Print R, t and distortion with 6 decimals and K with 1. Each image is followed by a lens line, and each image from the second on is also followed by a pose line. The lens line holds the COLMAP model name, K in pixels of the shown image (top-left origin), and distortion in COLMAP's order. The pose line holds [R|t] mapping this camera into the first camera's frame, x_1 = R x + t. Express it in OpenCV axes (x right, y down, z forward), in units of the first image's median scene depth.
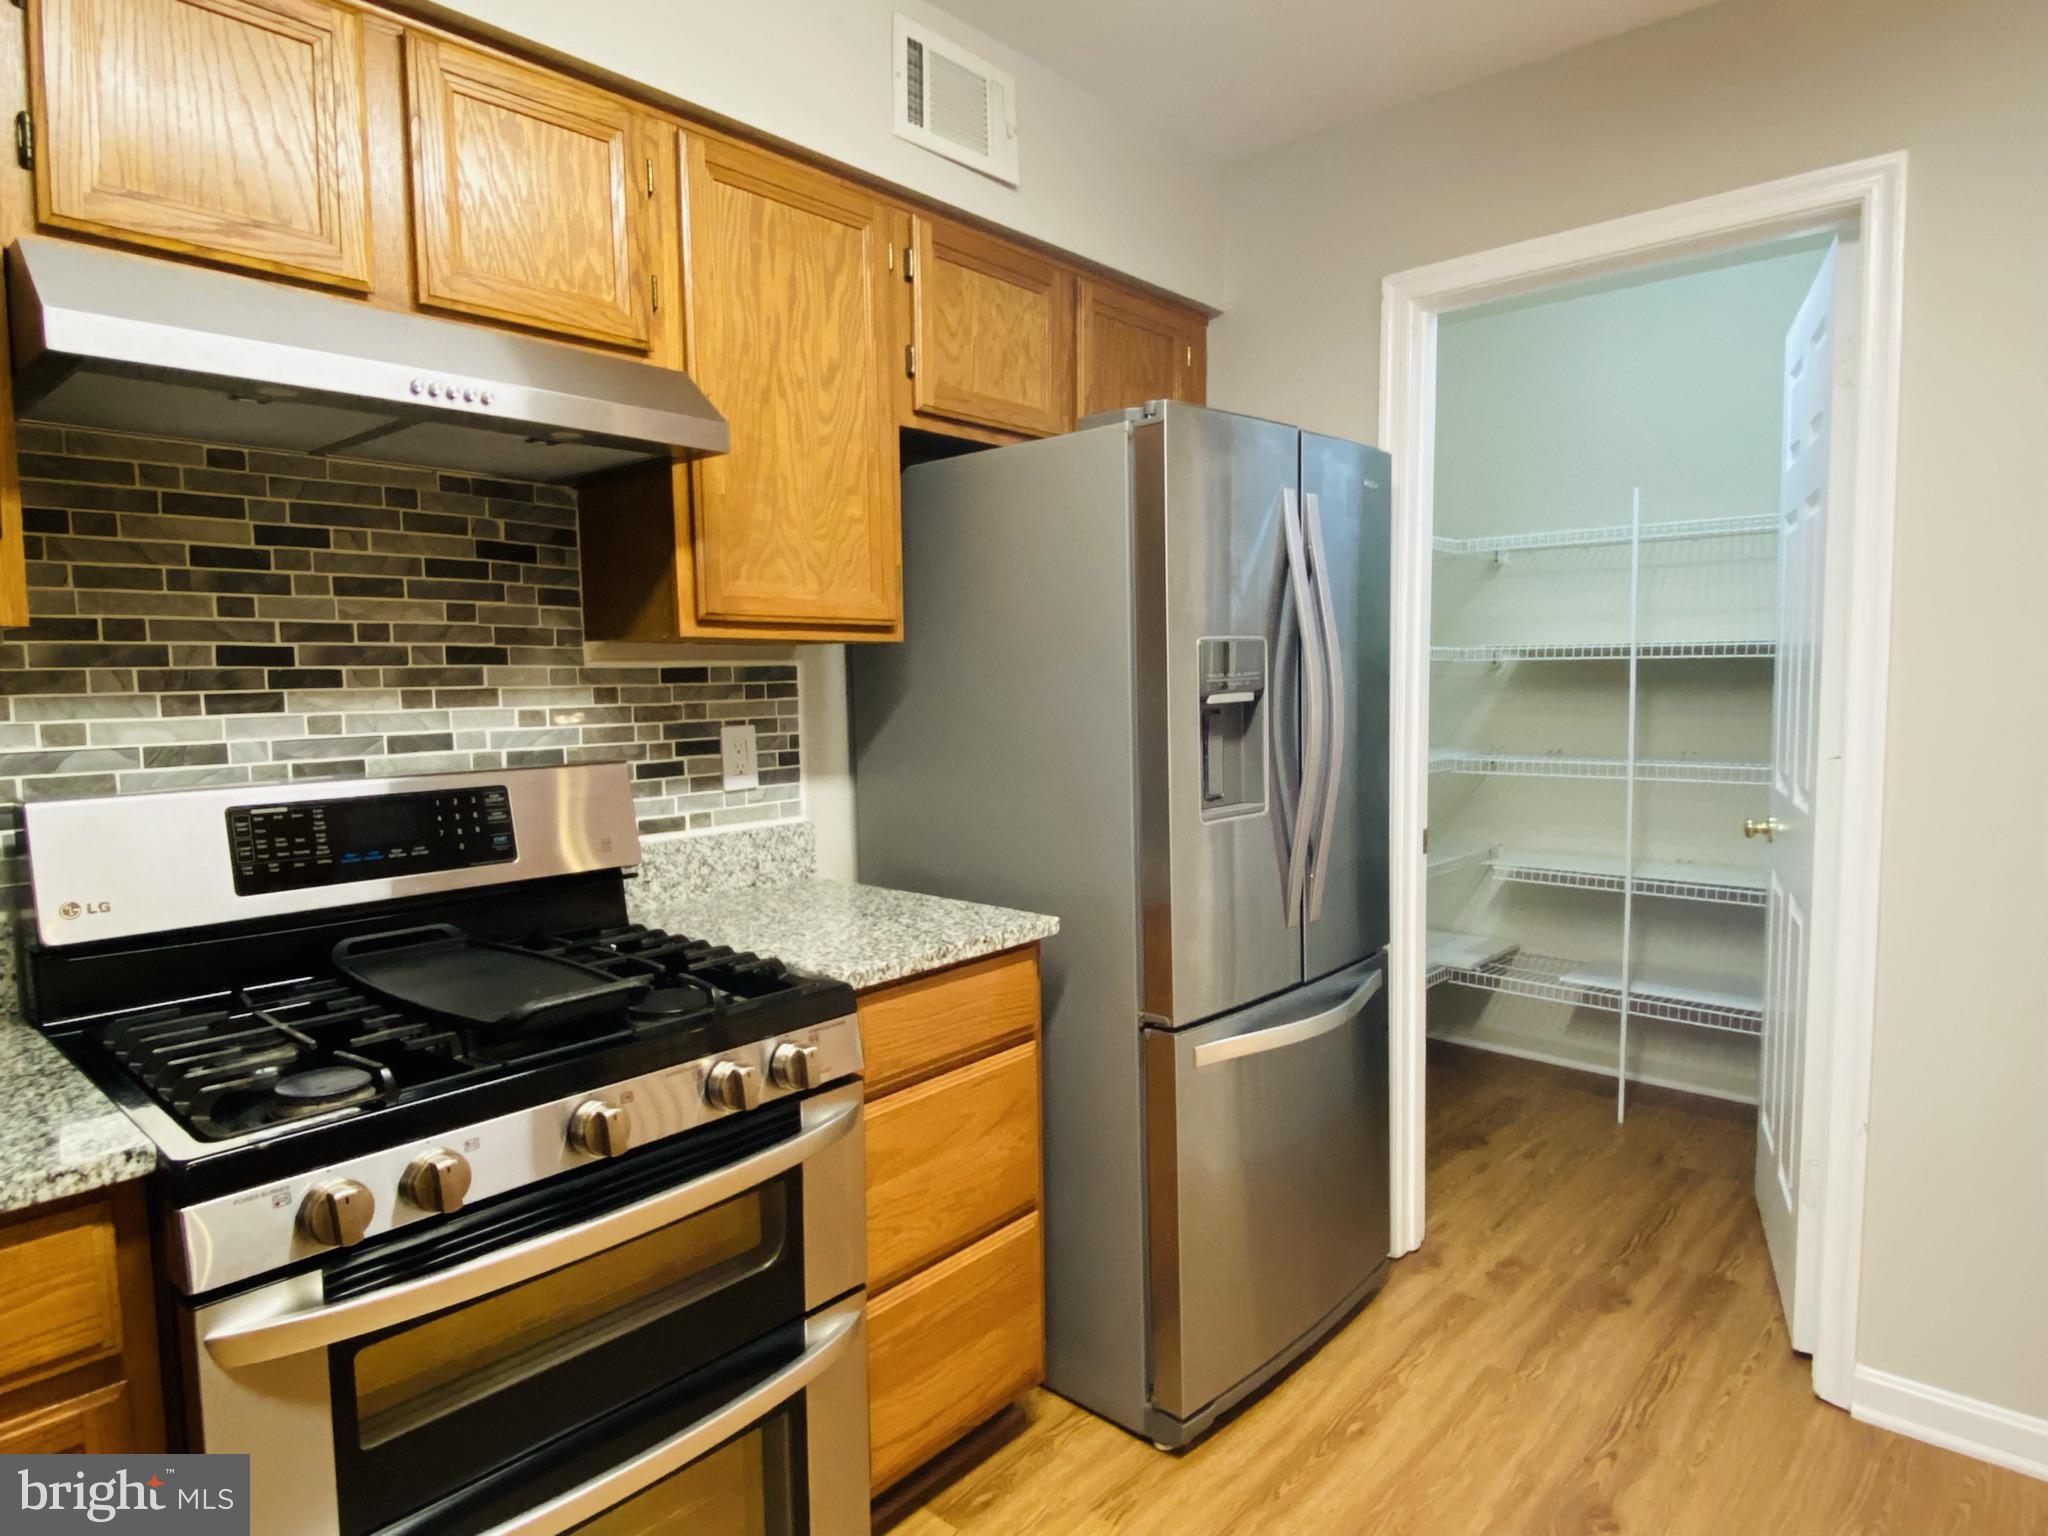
lens RADIAL K [[1189.7, 0, 1022.1], [0, 1189.7, 781.5], [0, 0, 1]] dist [0.018737, -0.010350]
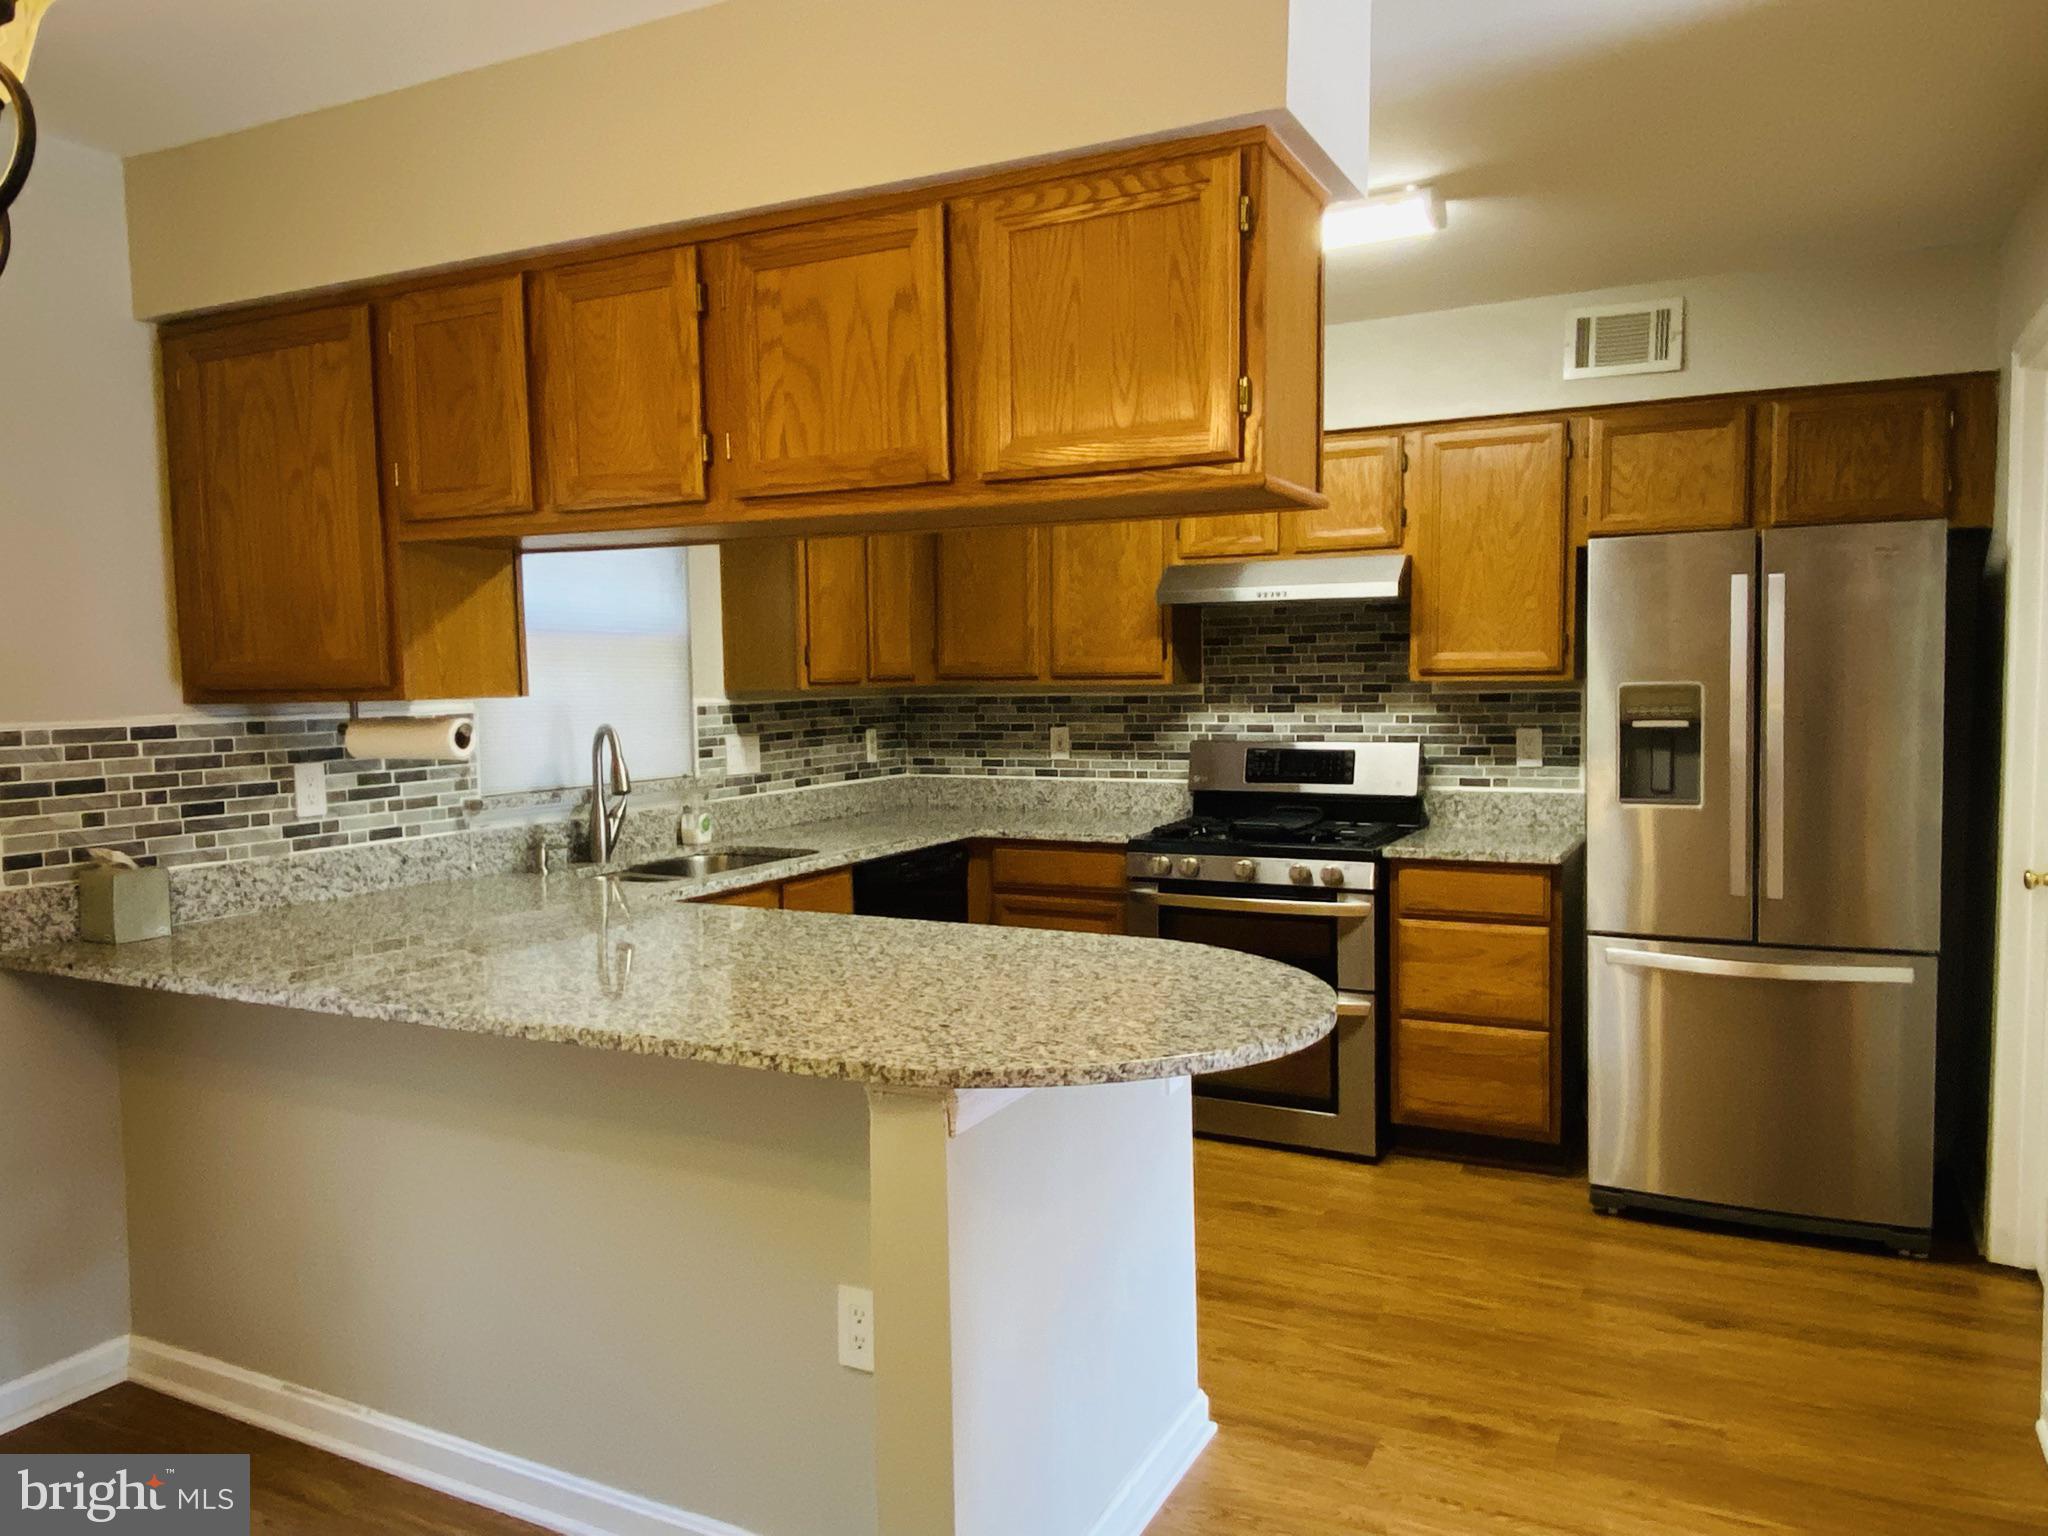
lens RADIAL K [[1449.8, 0, 1022.9], [0, 1449.8, 765.2], [0, 0, 1]] dist [-0.012447, -0.002295]
pose [[0.268369, 0.068878, -0.960851, 1.733180], [-0.076408, 0.995820, 0.050044, -0.049502], [0.960281, 0.059986, 0.272510, -0.256700]]
